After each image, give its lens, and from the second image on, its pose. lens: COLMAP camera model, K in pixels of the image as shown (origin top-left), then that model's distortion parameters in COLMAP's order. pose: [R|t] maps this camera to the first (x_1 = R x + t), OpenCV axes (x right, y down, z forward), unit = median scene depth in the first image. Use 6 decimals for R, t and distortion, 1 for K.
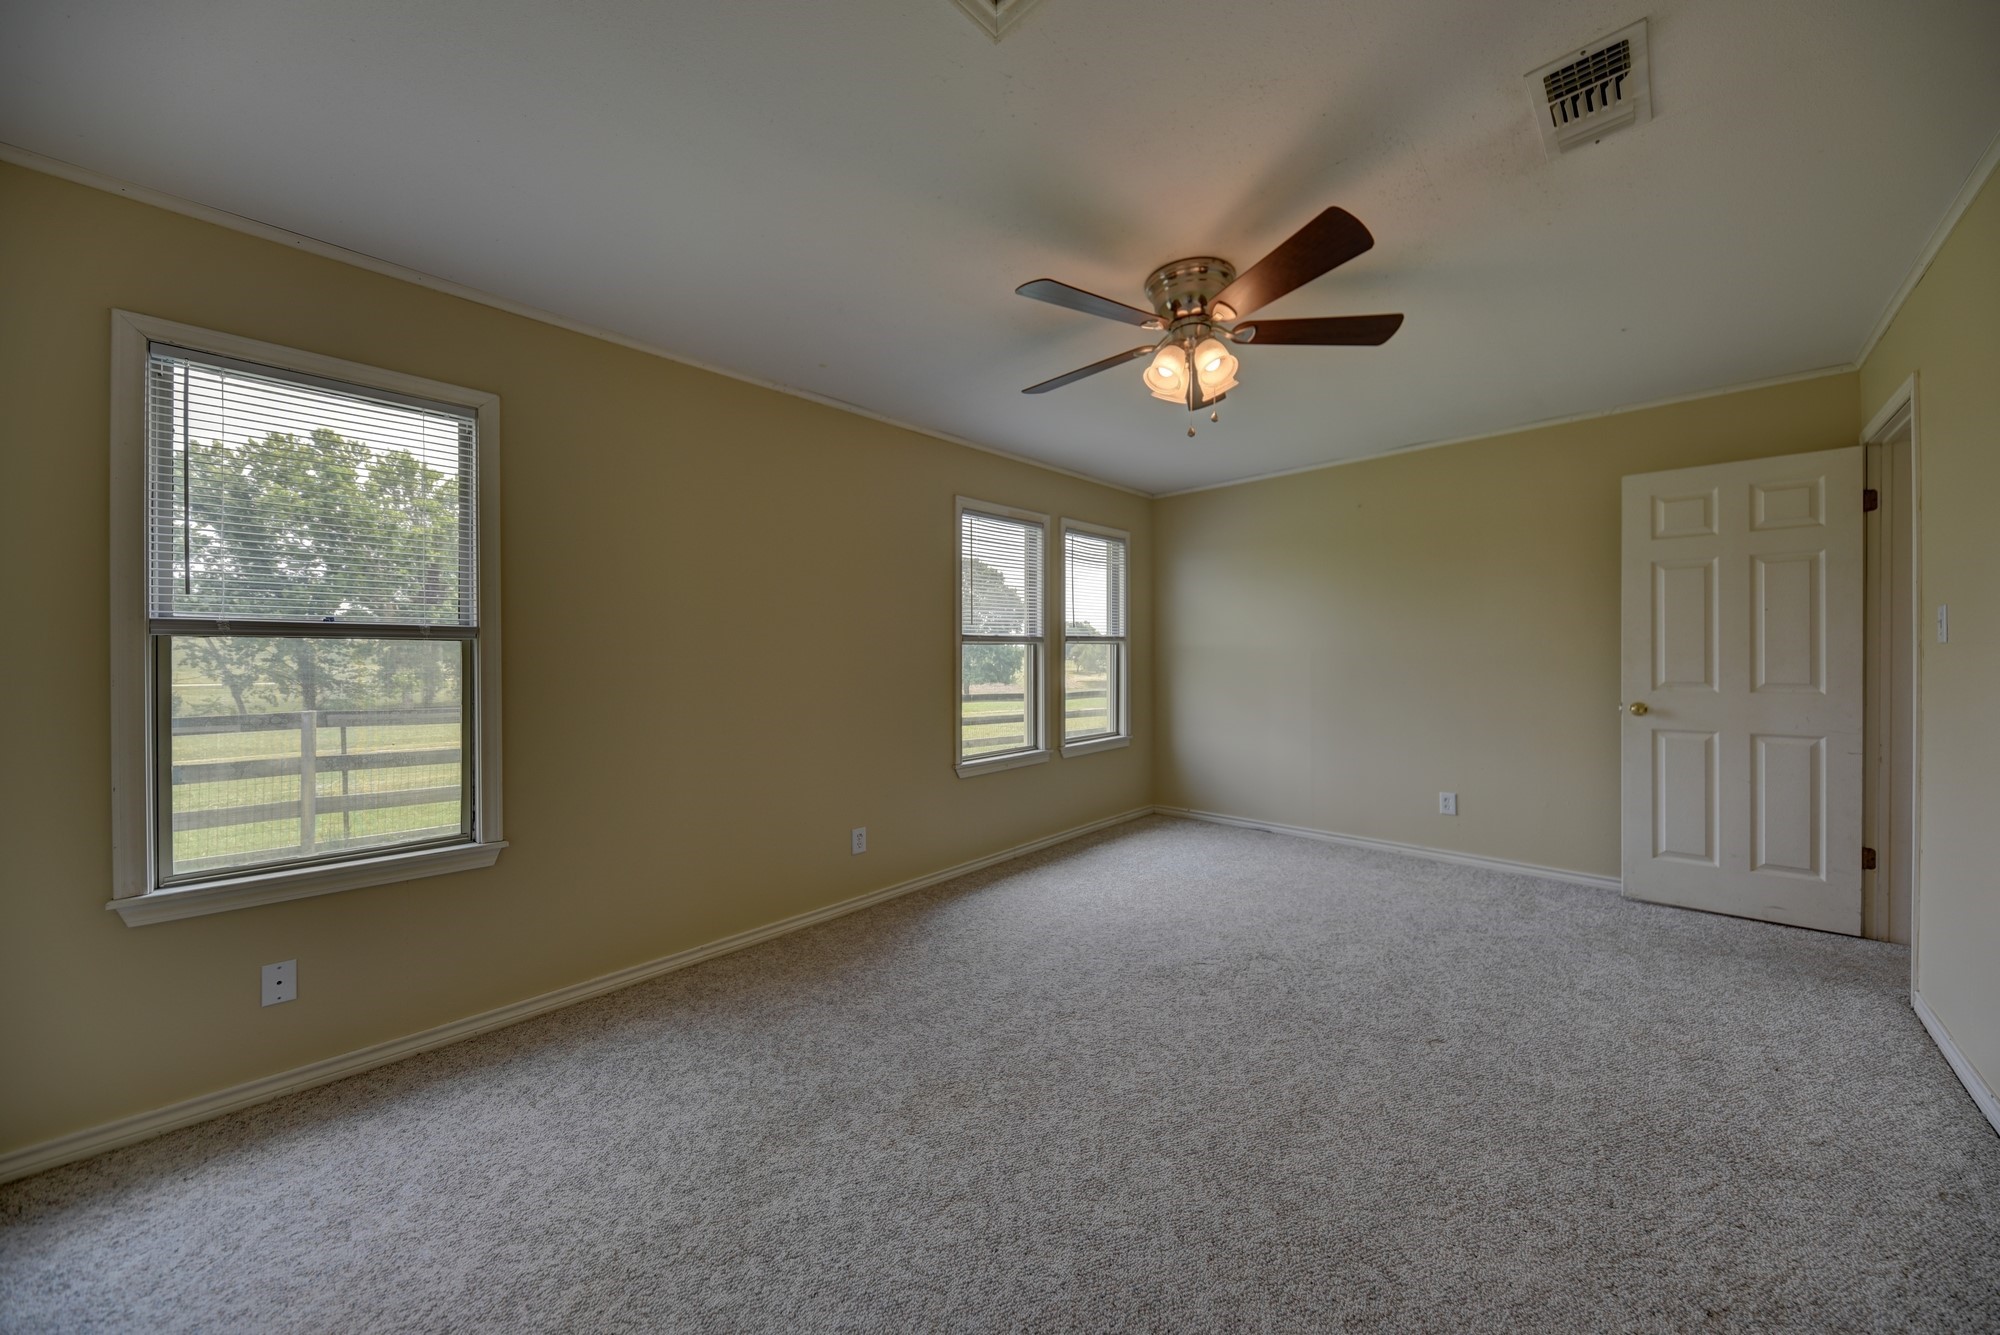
lens RADIAL K [[693.2, 0, 1037.9], [0, 693.2, 661.4], [0, 0, 1]] dist [0.000923, -0.005304]
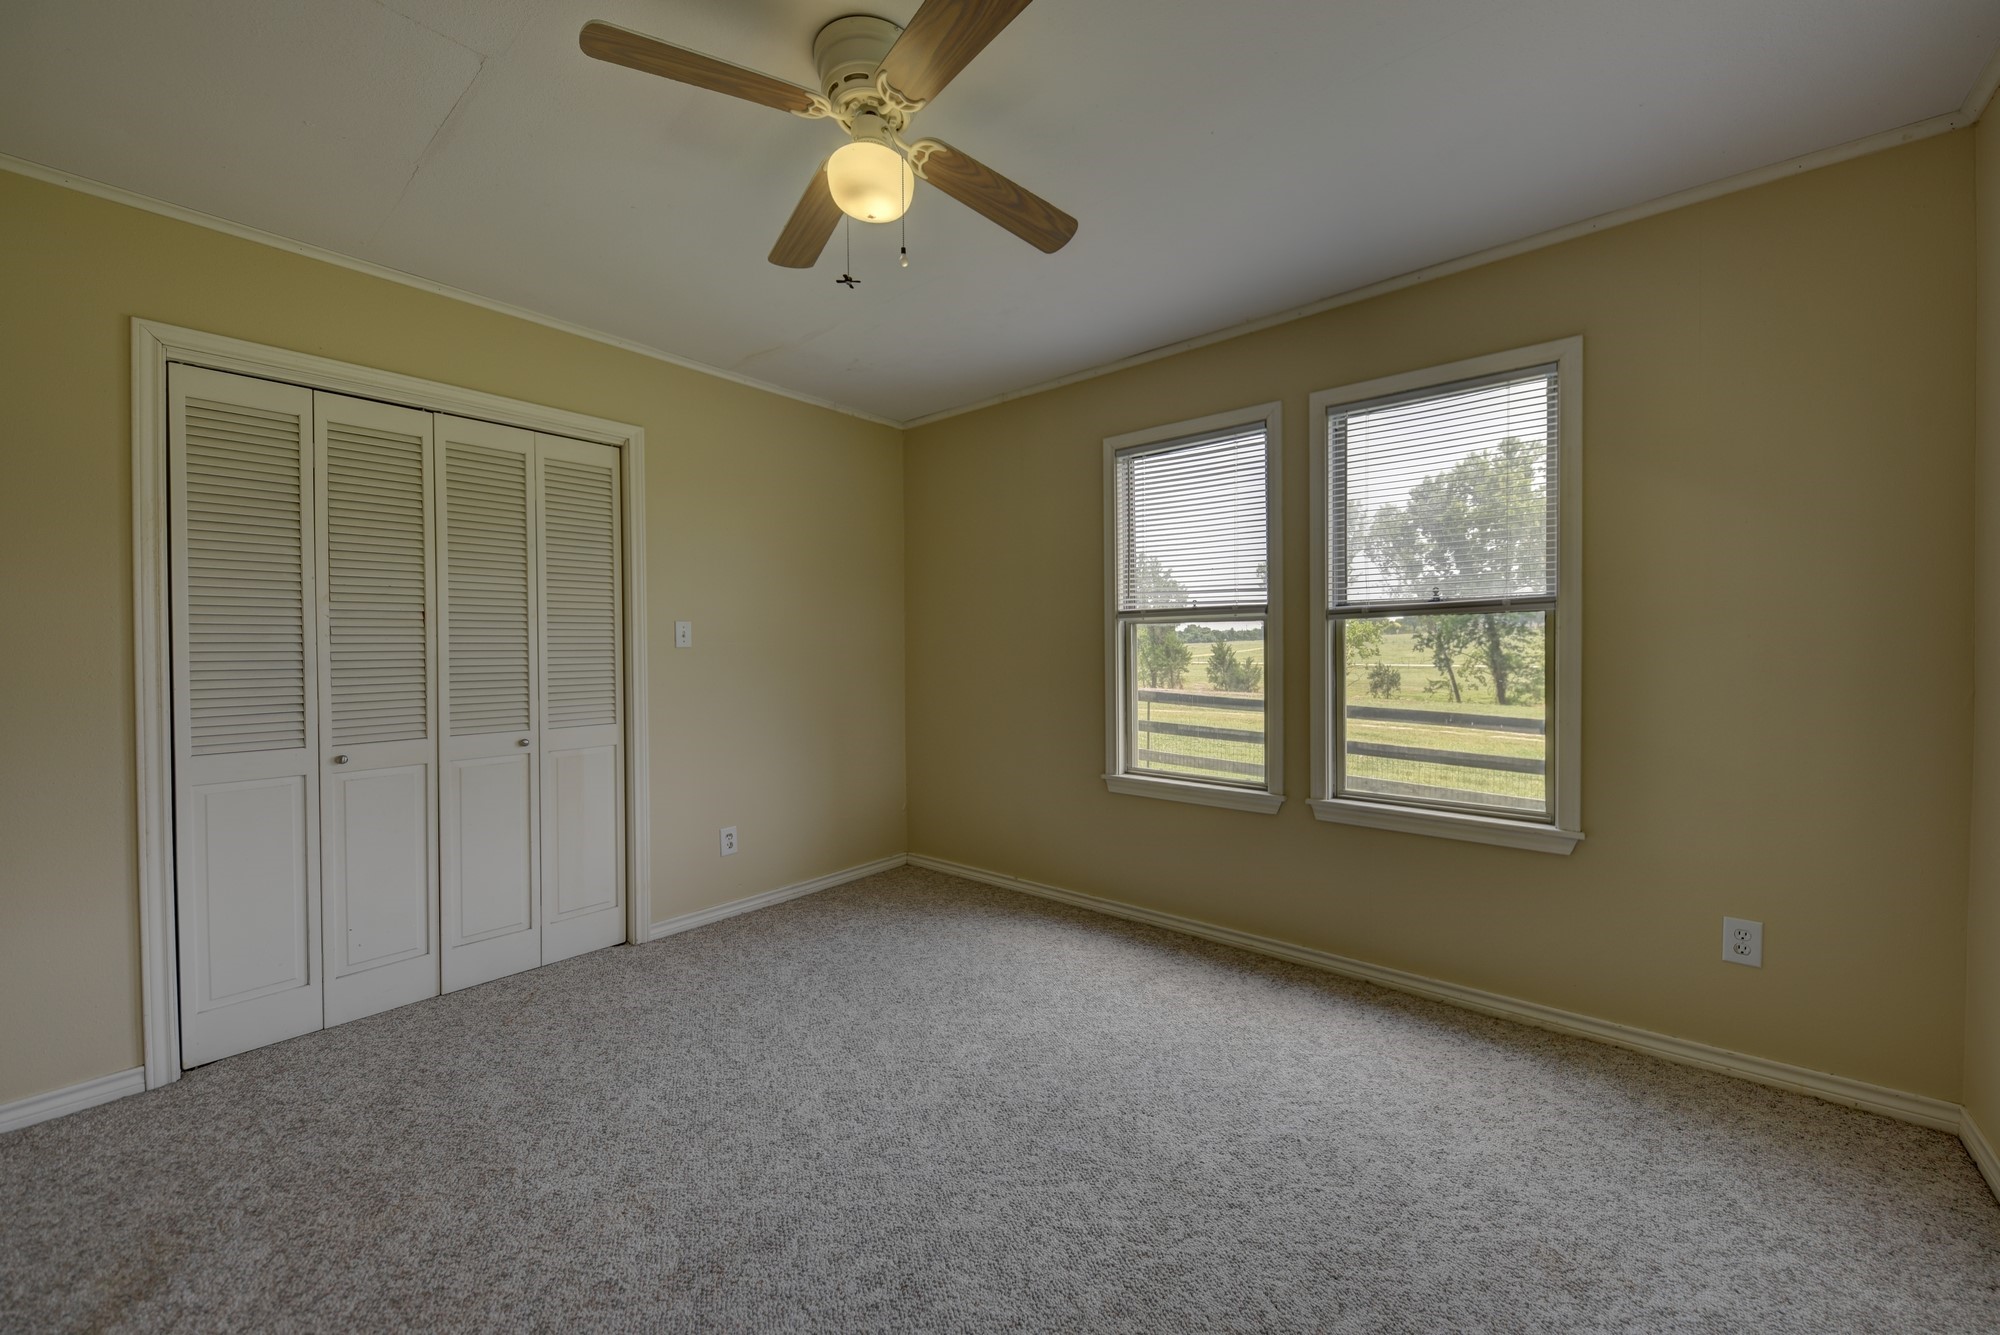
lens RADIAL K [[787.3, 0, 1030.8], [0, 787.3, 656.5], [0, 0, 1]] dist [0.000649, -0.000157]
pose [[0.029610, 0.027076, -0.999195, 0.307398], [0.008947, 0.999586, 0.027352, -0.006095], [0.999521, -0.009750, 0.029356, 0.346173]]
